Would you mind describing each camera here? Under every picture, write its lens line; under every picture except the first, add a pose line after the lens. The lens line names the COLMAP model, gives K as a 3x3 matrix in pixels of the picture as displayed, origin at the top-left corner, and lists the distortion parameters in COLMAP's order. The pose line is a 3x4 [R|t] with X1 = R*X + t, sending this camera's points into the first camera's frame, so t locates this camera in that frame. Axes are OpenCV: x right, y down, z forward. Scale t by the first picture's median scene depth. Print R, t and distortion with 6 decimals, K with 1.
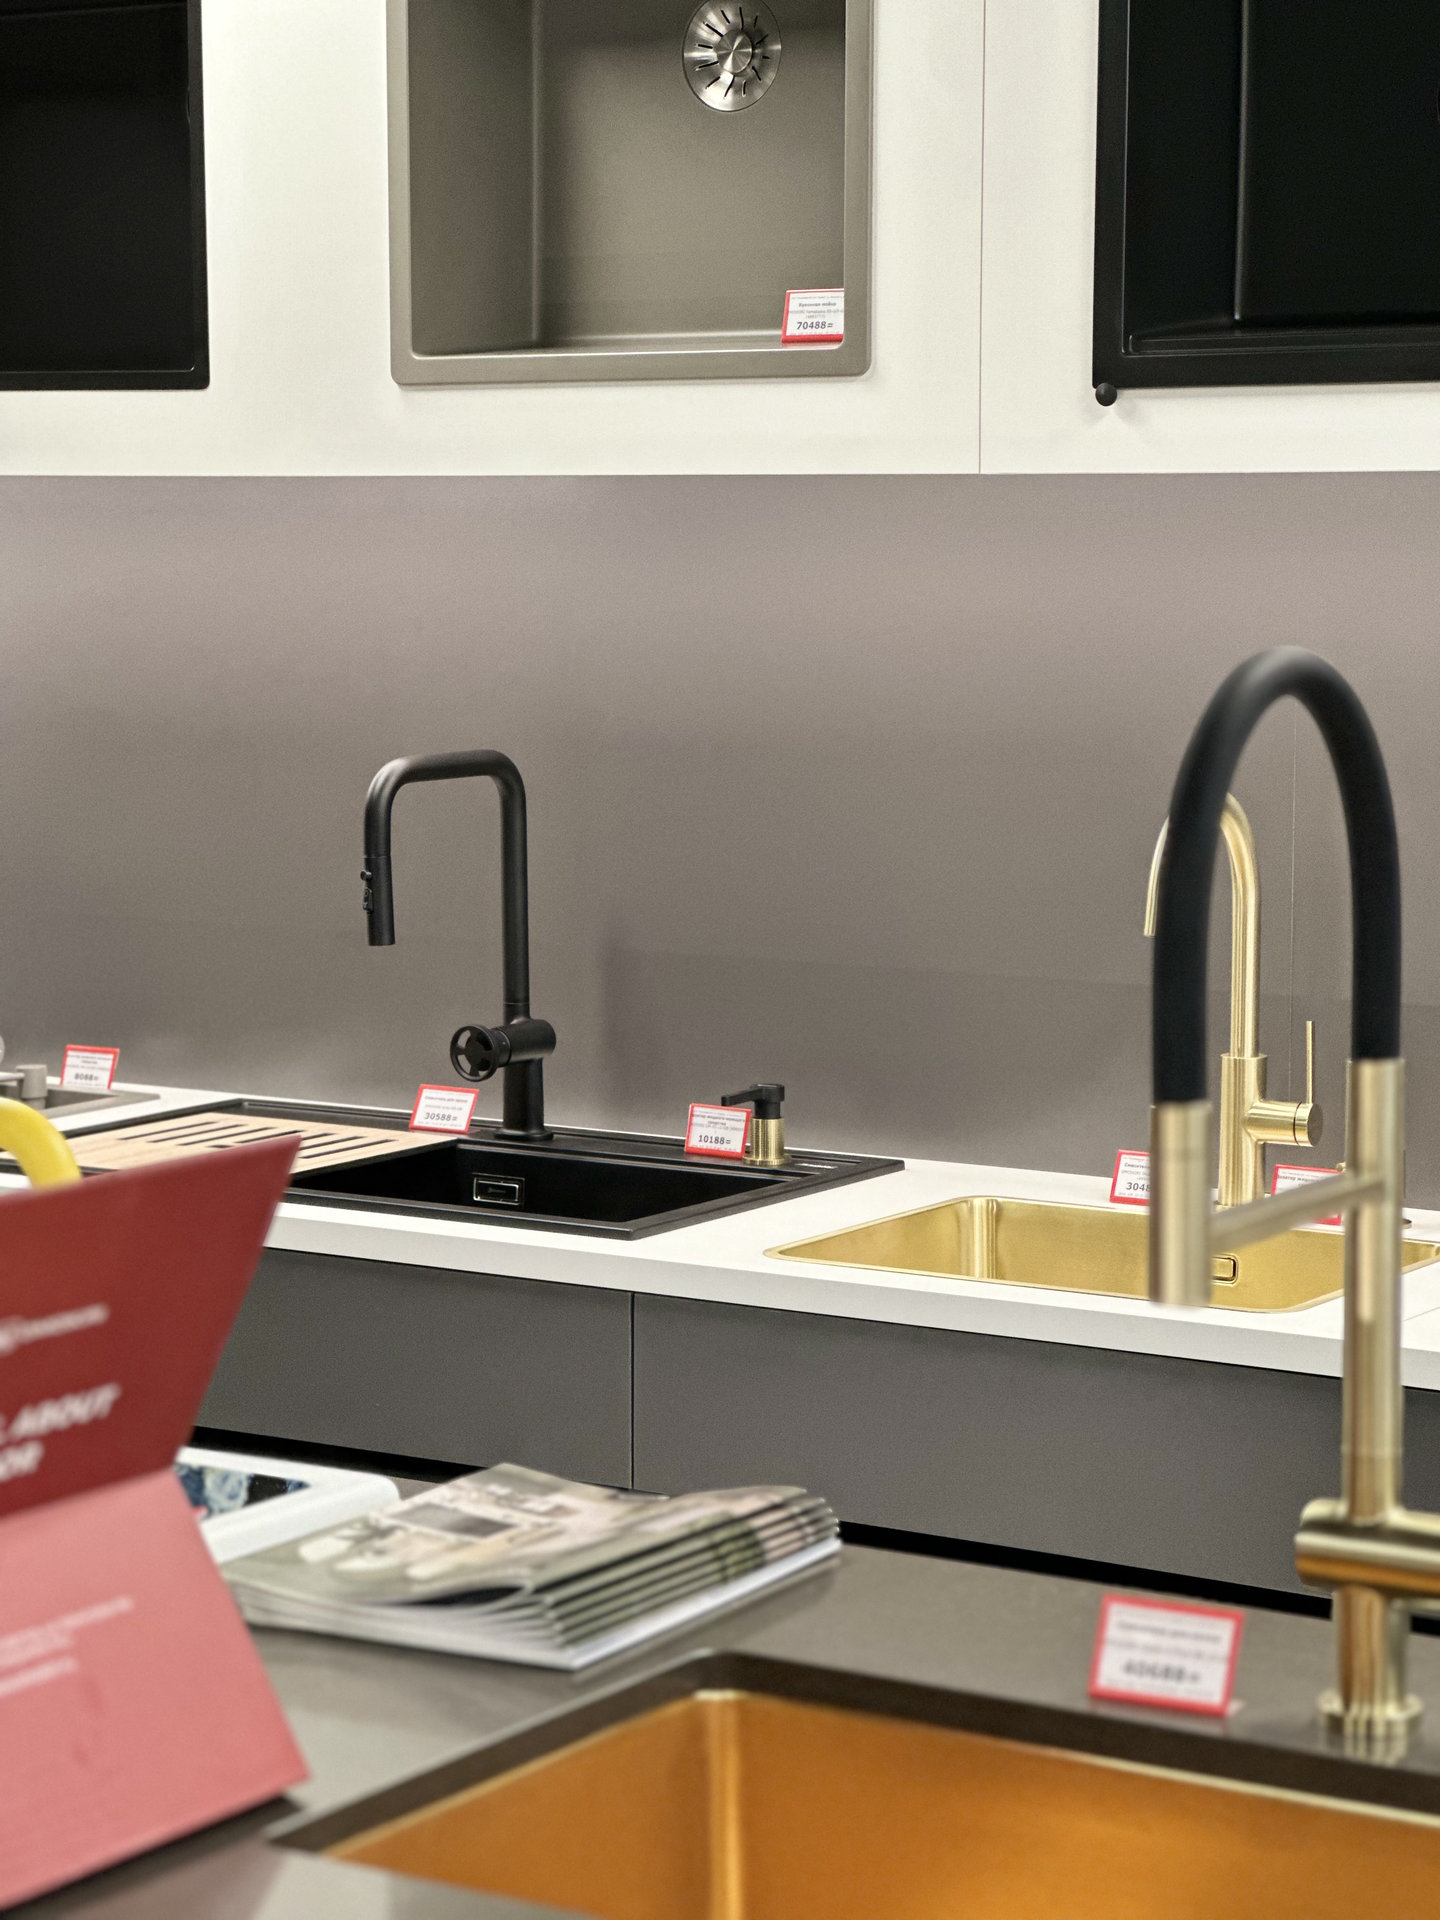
lens RADIAL K [[4337.9, 0, 715.8], [0, 4337.9, 928.3], [0, 0, 1]] dist [-0.315749, 6.989052]
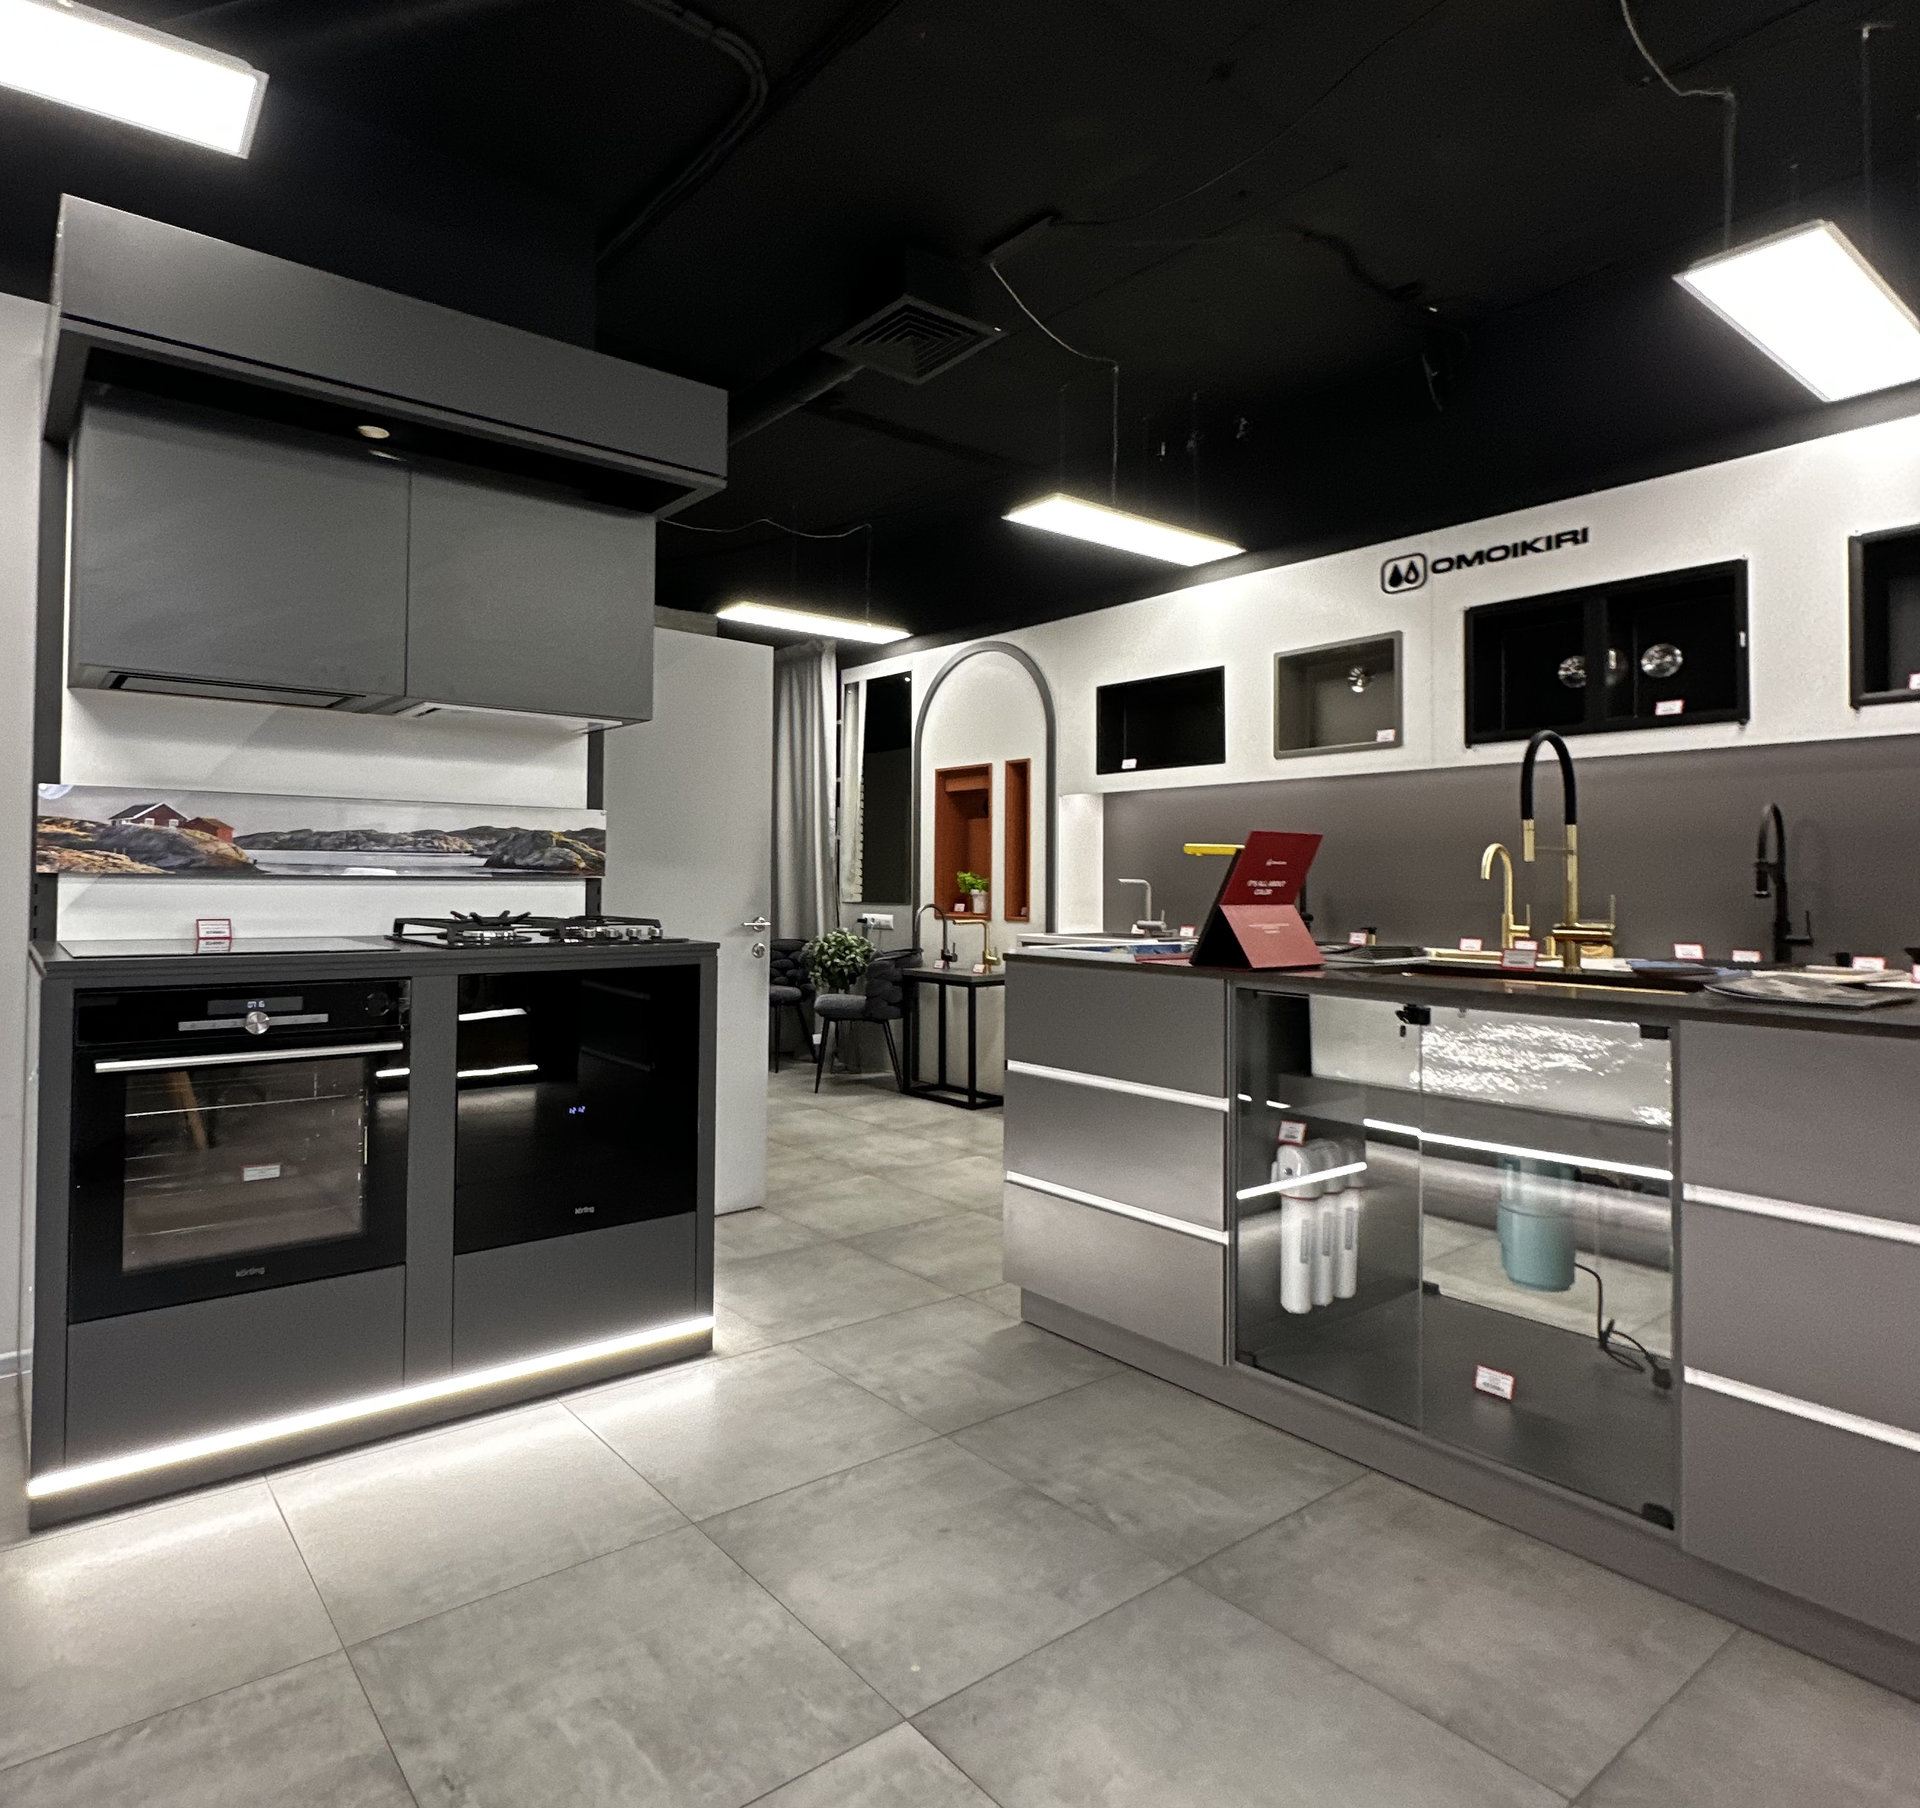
lens RADIAL K [[1168.4, 0, 823.7], [0, 1168.4, 856.1], [0, 0, 1]] dist [-0.000264, 0.001431]
pose [[0.929693, -0.003308, -0.368321, -0.067718], [-0.040725, 0.992906, -0.111713, 0.123937], [0.366077, 0.118859, 0.922963, -0.231041]]
